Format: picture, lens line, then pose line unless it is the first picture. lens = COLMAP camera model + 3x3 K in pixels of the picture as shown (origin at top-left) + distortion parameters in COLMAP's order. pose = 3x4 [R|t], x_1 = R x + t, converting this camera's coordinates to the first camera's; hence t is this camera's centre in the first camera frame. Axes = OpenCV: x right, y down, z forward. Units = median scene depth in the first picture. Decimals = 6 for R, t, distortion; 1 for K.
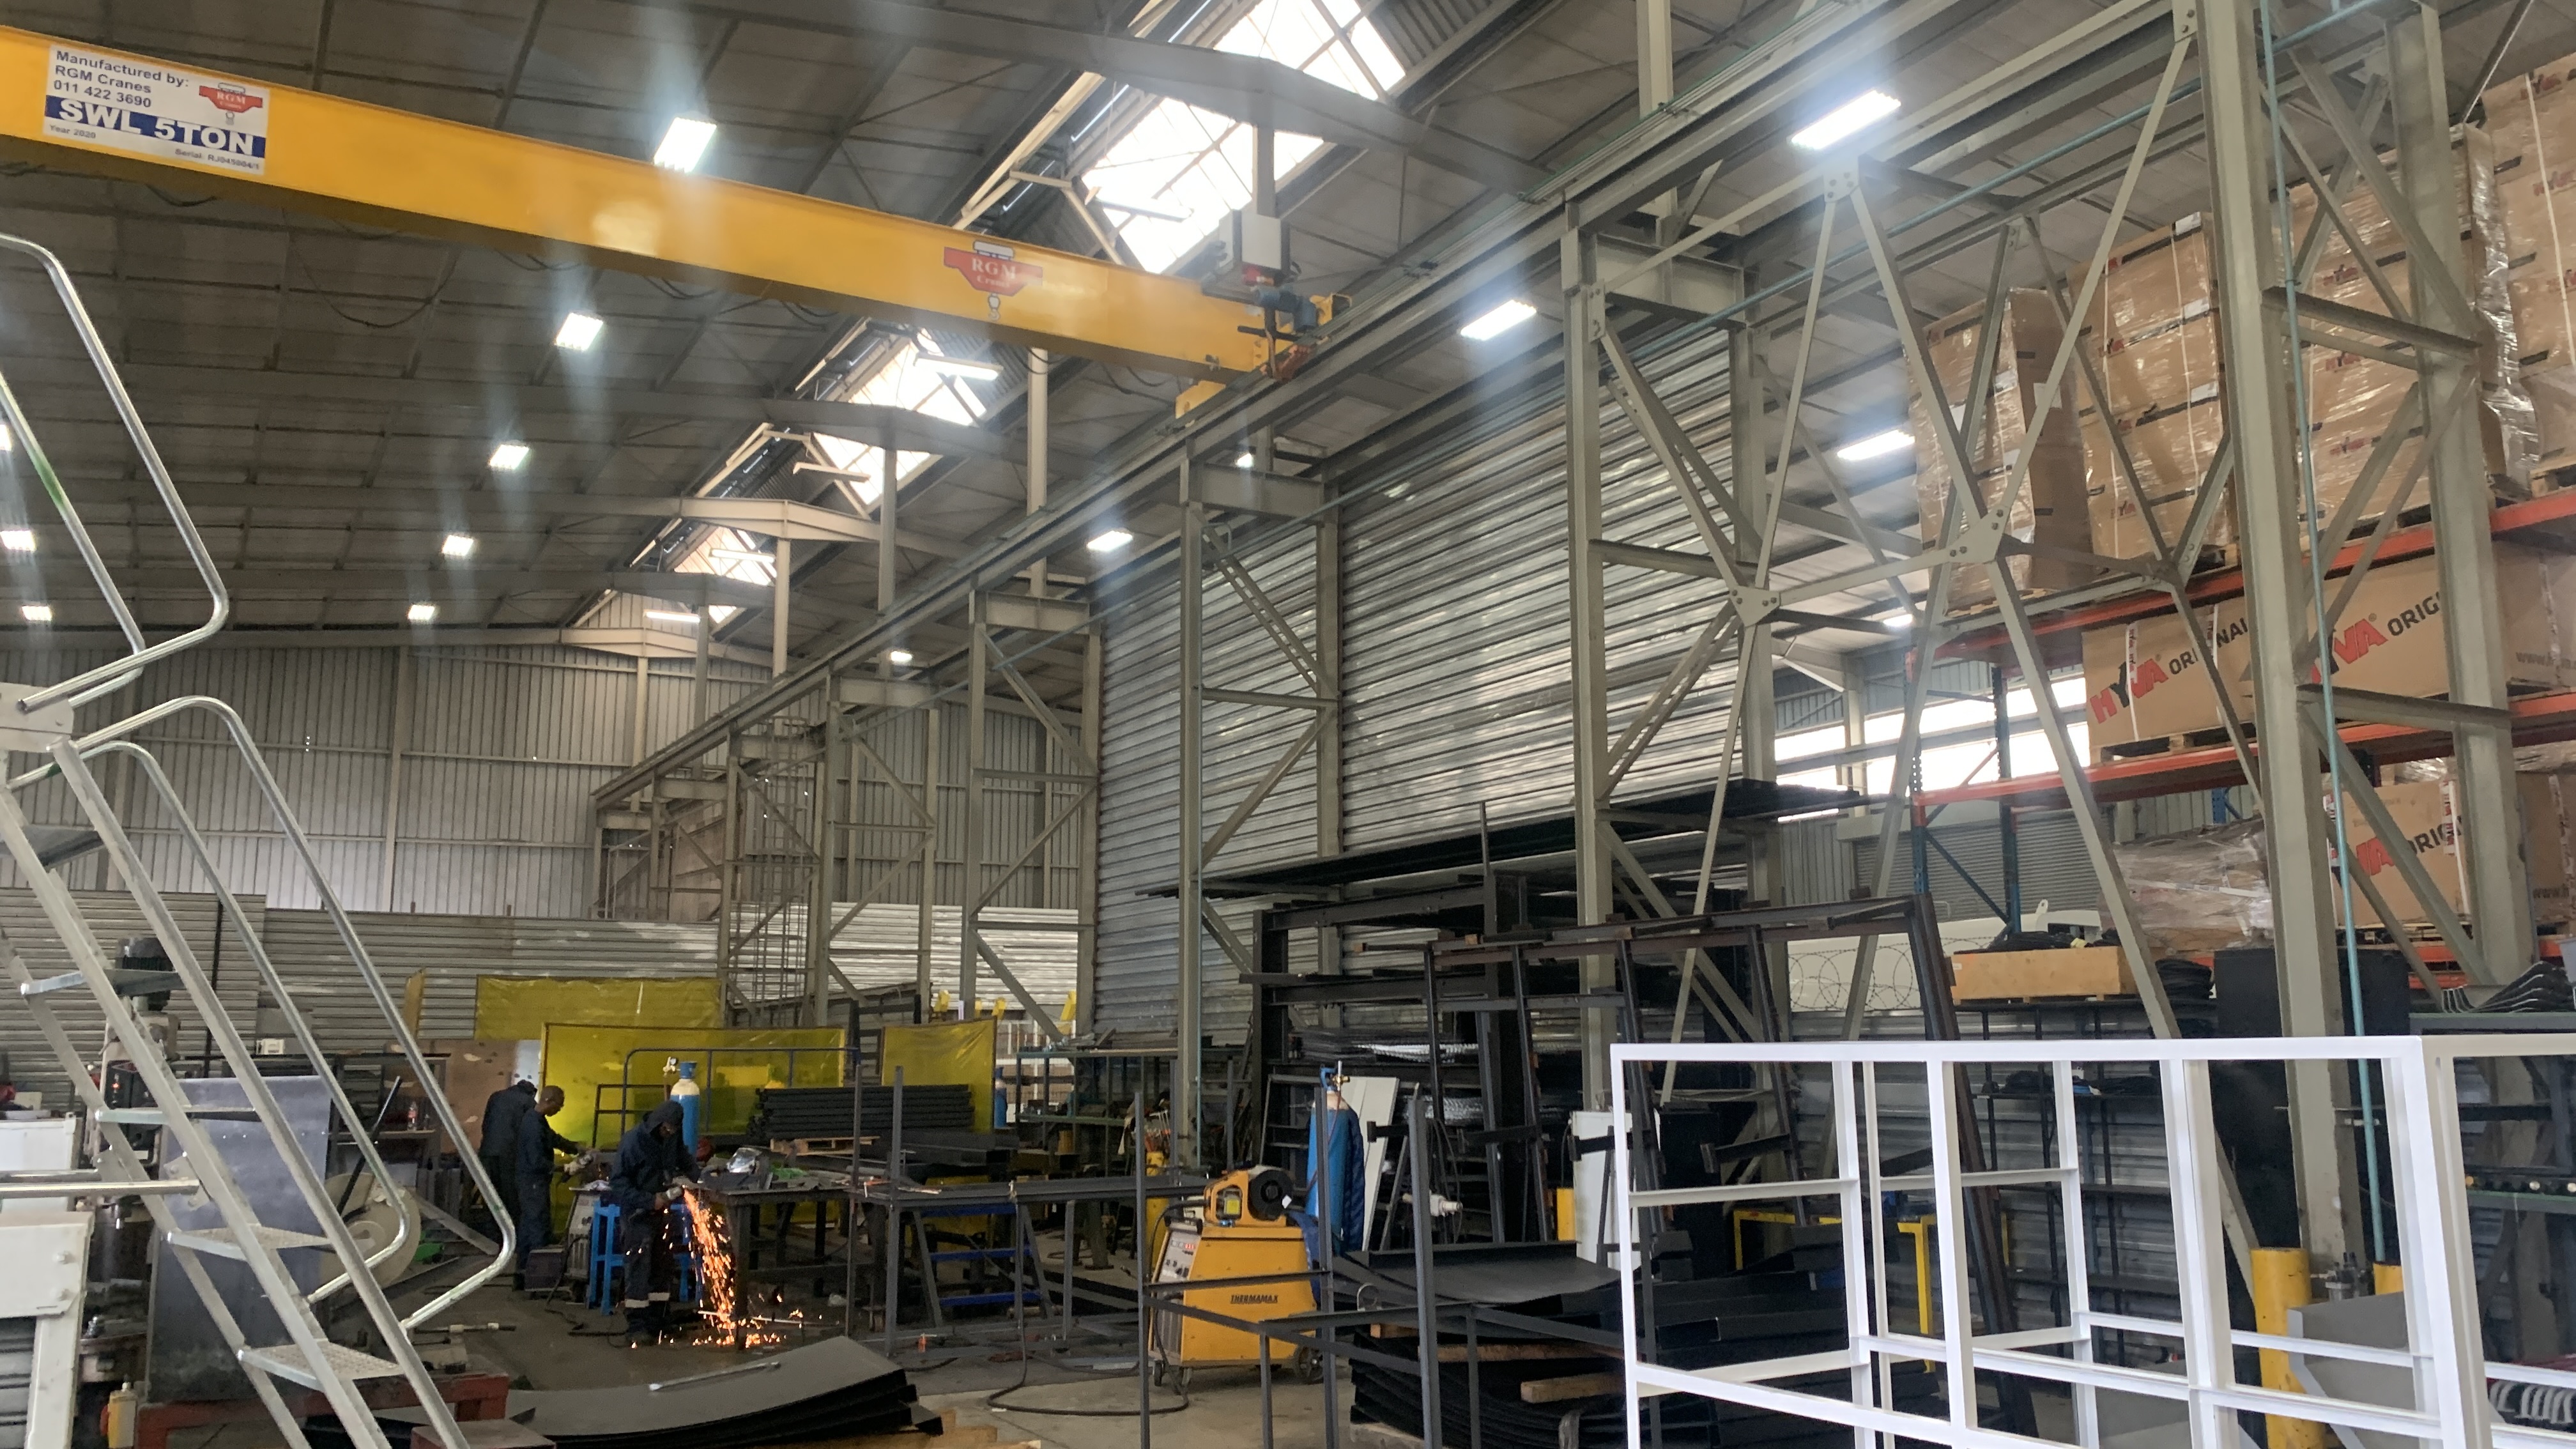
lens RADIAL K [[1936.3, 0, 1295.0], [0, 1936.3, 739.5], [0, 0, 1]] dist [0.031001, -0.025269]
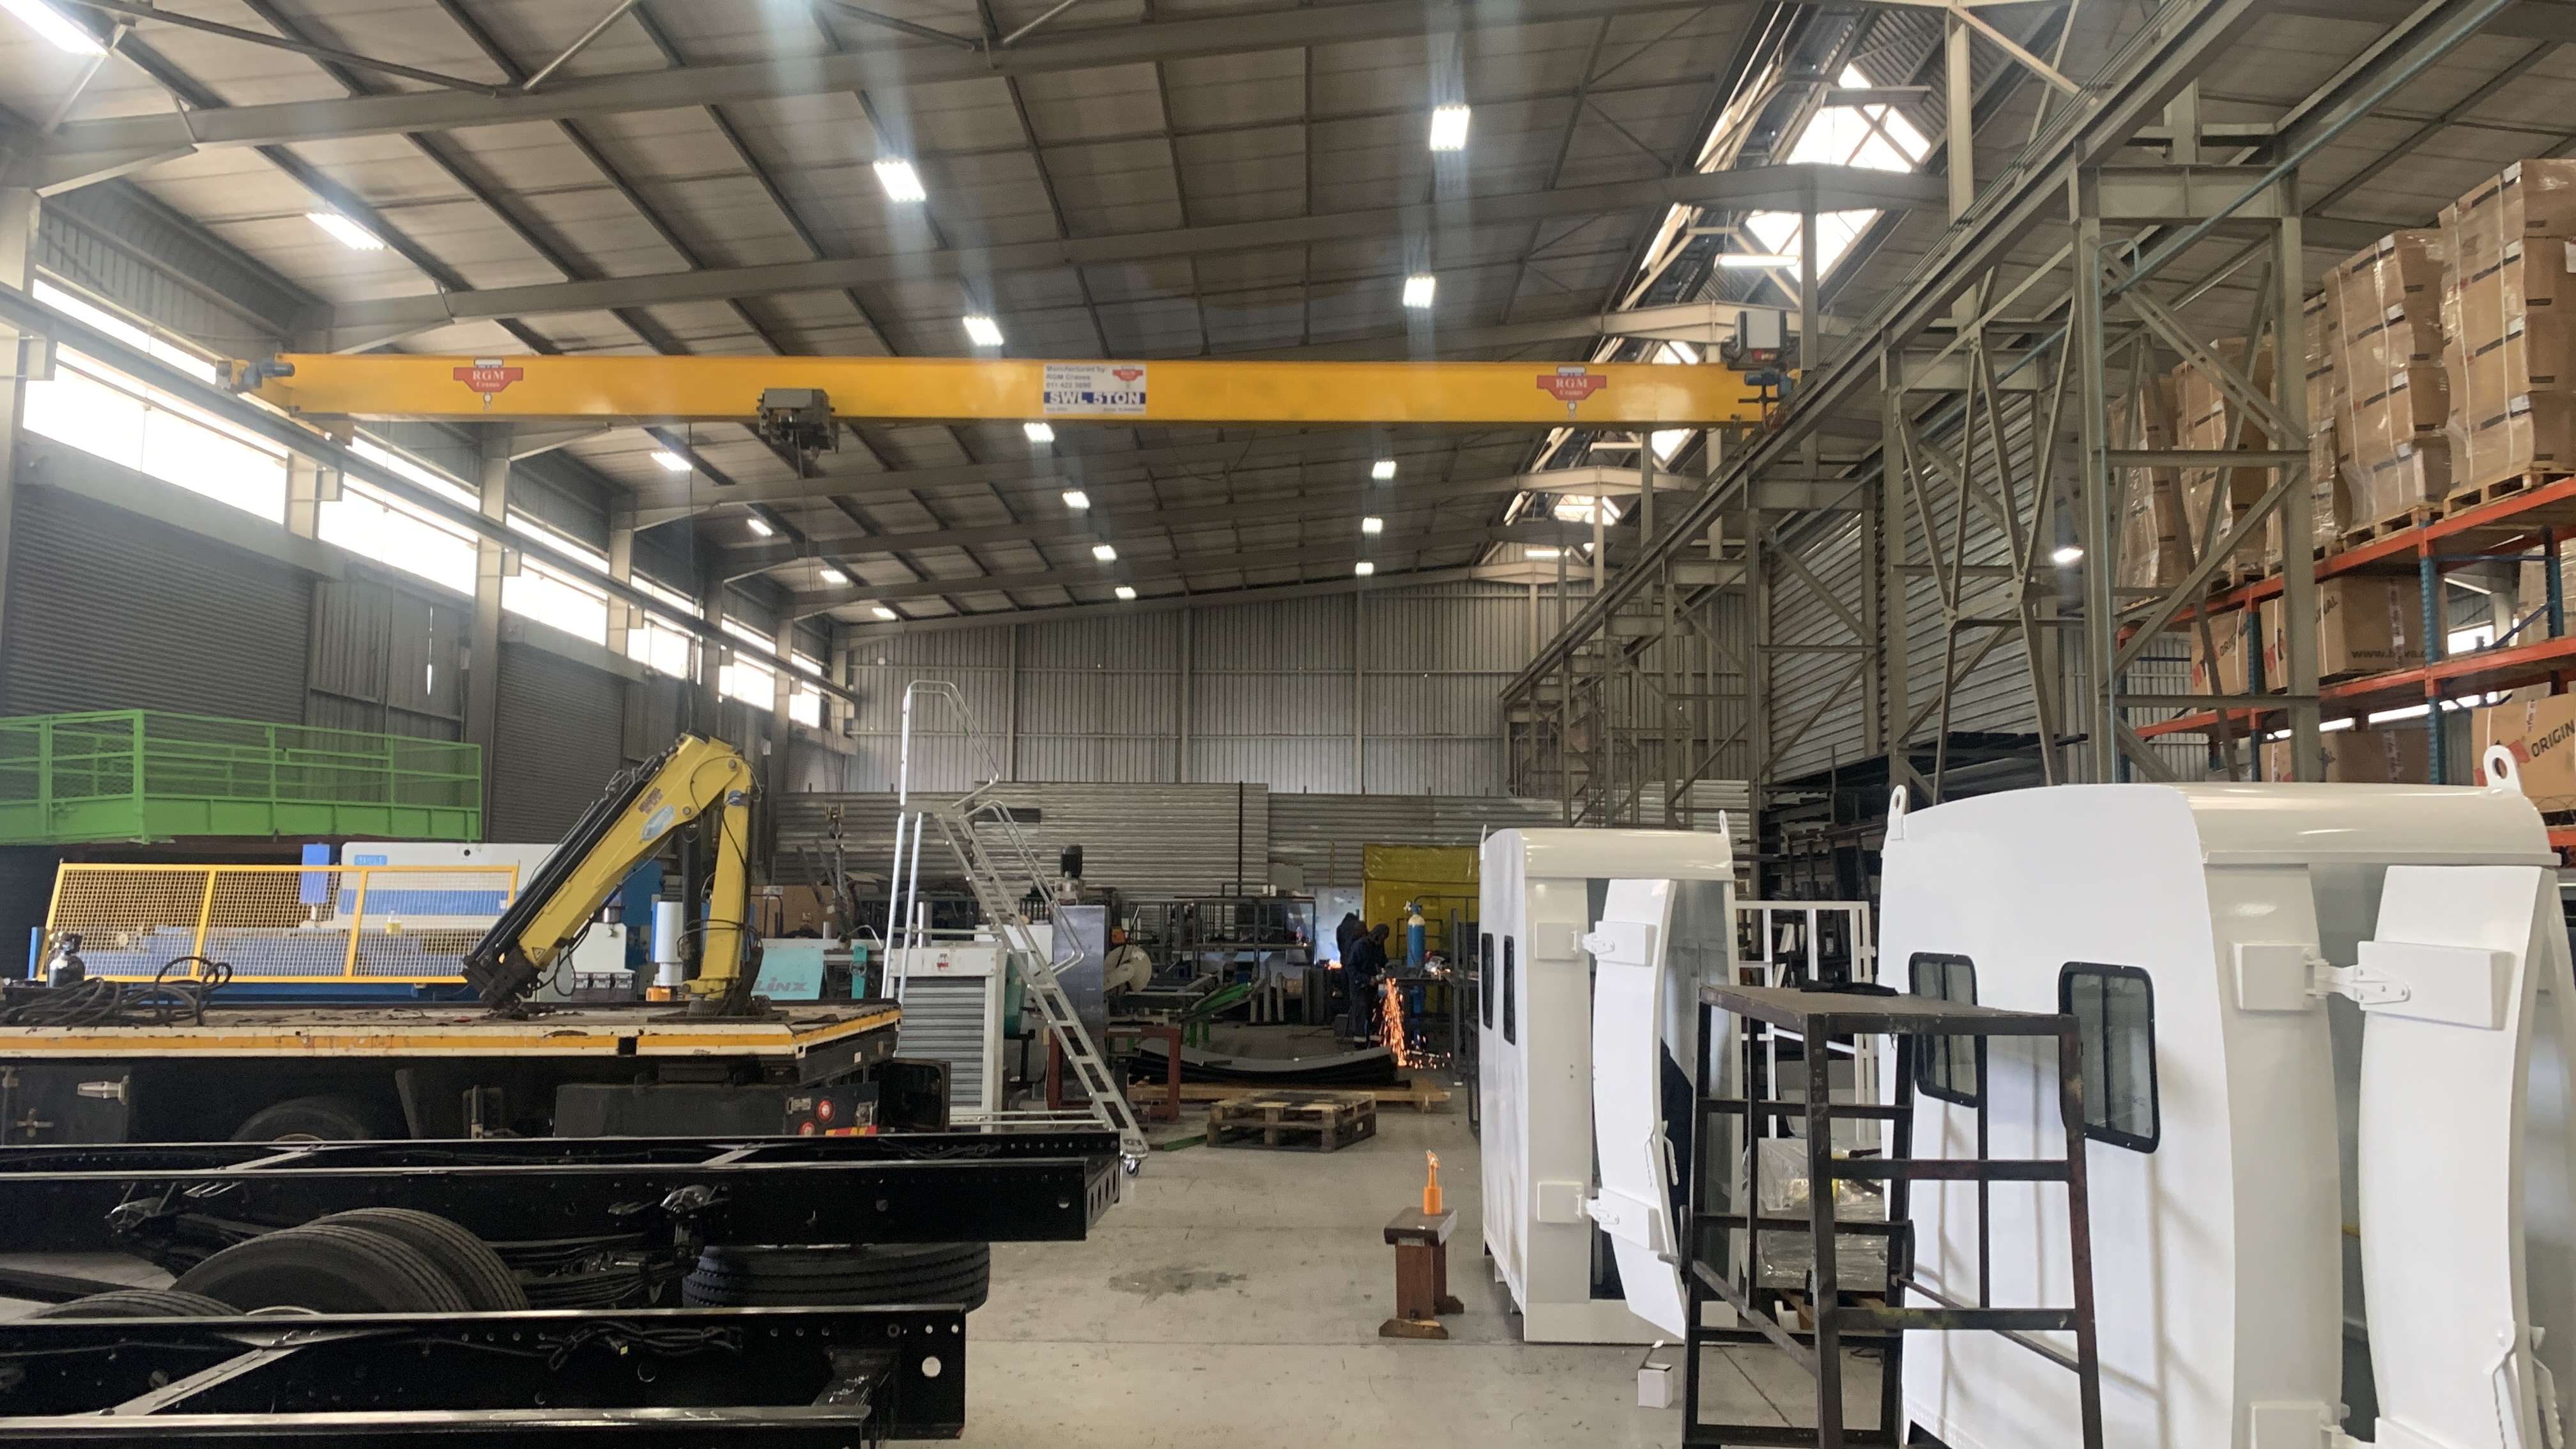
lens RADIAL K [[1920.8, 0, 1298.4], [0, 1920.8, 716.8], [0, 0, 1]] dist [0.117044, -0.195829]
pose [[0.867142, -0.033691, -0.496920, 0.177126], [0.065989, 0.996685, 0.047579, -0.031859], [0.493670, -0.074049, 0.866491, -0.186904]]
